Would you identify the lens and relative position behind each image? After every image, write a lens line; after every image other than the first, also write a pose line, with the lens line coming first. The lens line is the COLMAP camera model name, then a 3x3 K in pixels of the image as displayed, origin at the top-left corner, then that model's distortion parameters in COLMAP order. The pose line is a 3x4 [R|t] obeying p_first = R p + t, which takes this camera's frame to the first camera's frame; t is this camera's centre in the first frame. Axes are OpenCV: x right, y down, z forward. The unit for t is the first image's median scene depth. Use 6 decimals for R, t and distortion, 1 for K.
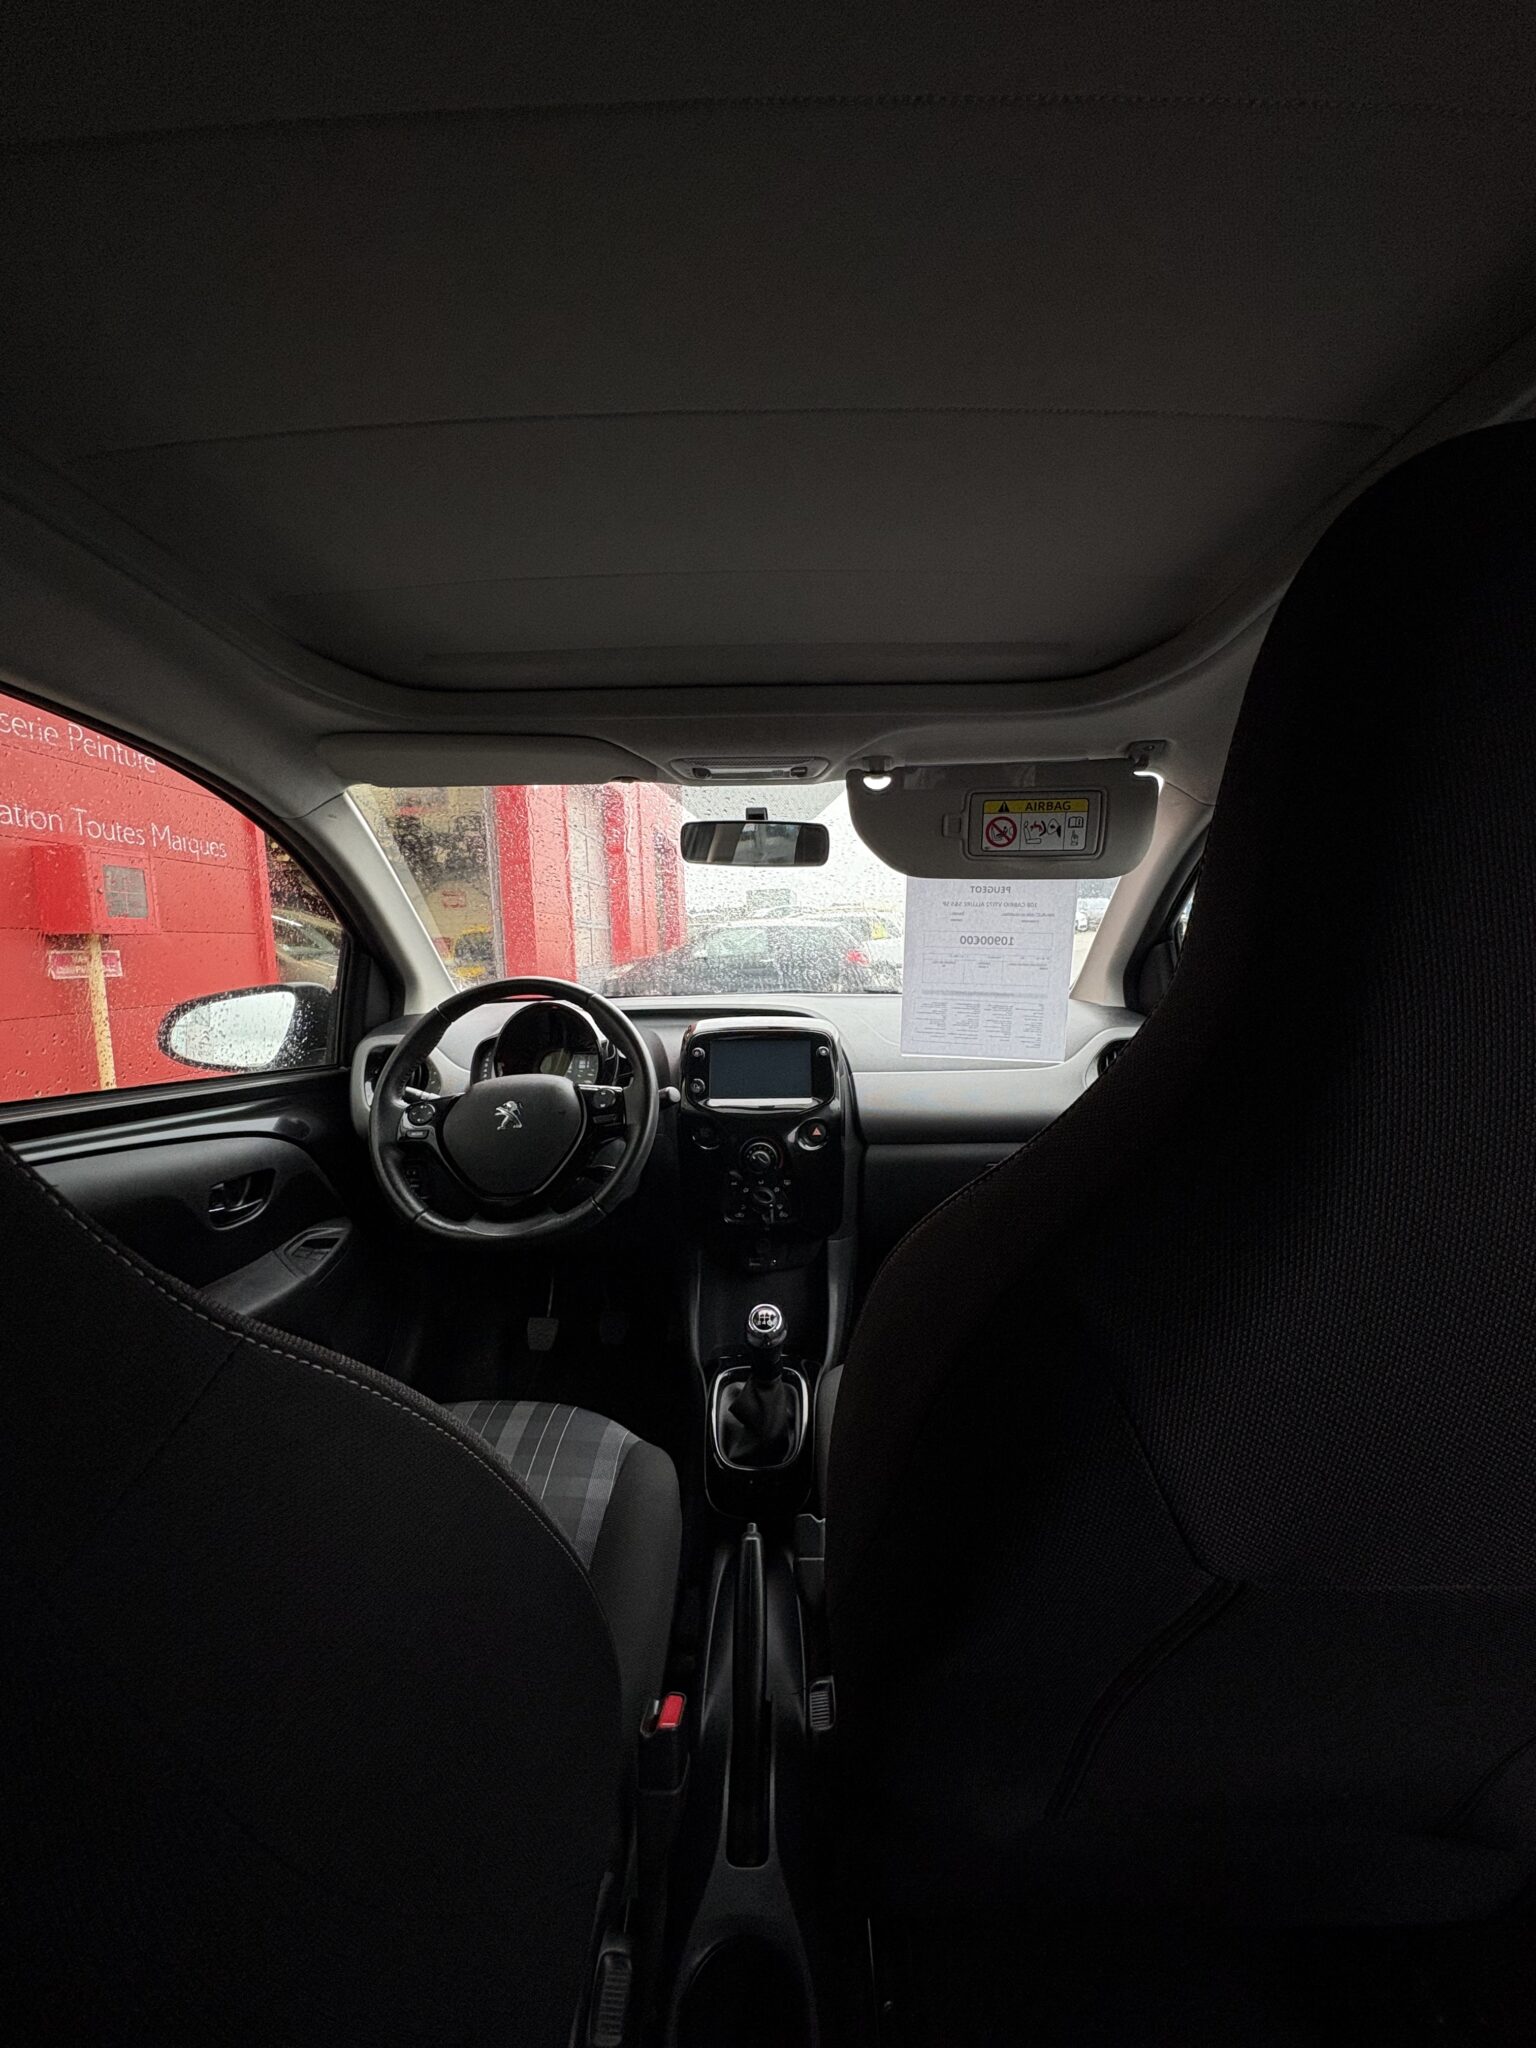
lens RADIAL K [[810.8, 0, 779.7], [0, 810.8, 1032.8], [0, 0, 1]] dist [-0.001000, -0.000298]
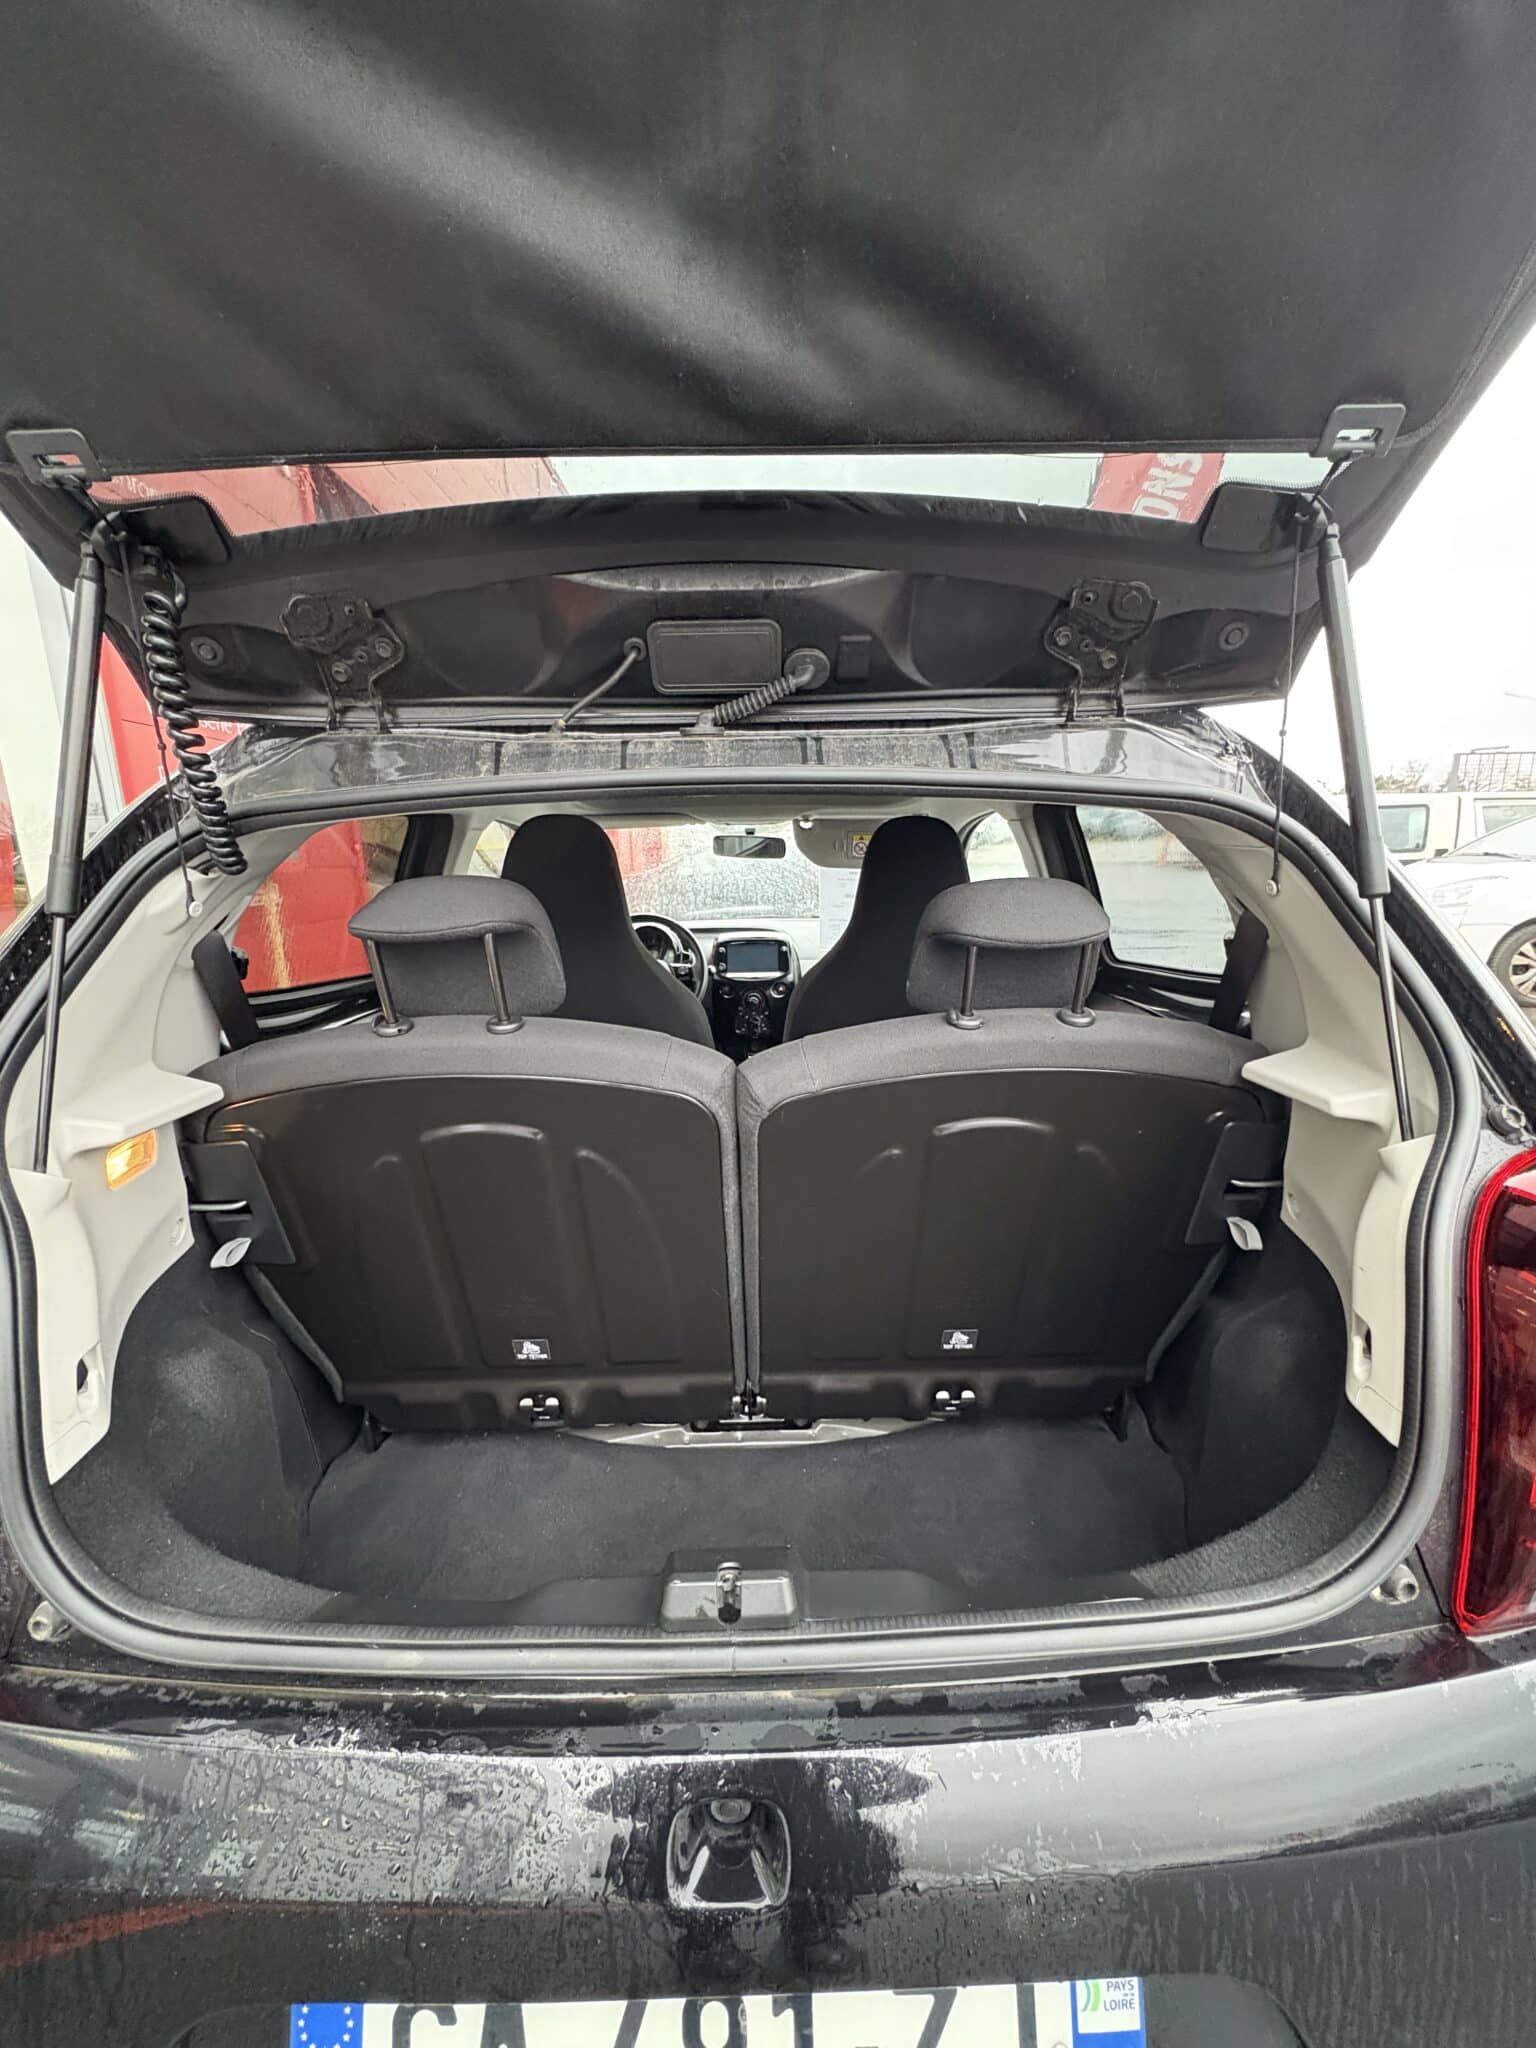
lens RADIAL K [[810.8, 0, 788.1], [0, 810.8, 1036.6], [0, 0, 1]] dist [-0.001000, -0.000298]
pose [[0.999491, -0.006941, 0.031150, -0.001500], [0.003544, 0.994162, 0.107836, 0.022563], [-0.031717, -0.107670, 0.993681, -1.070796]]
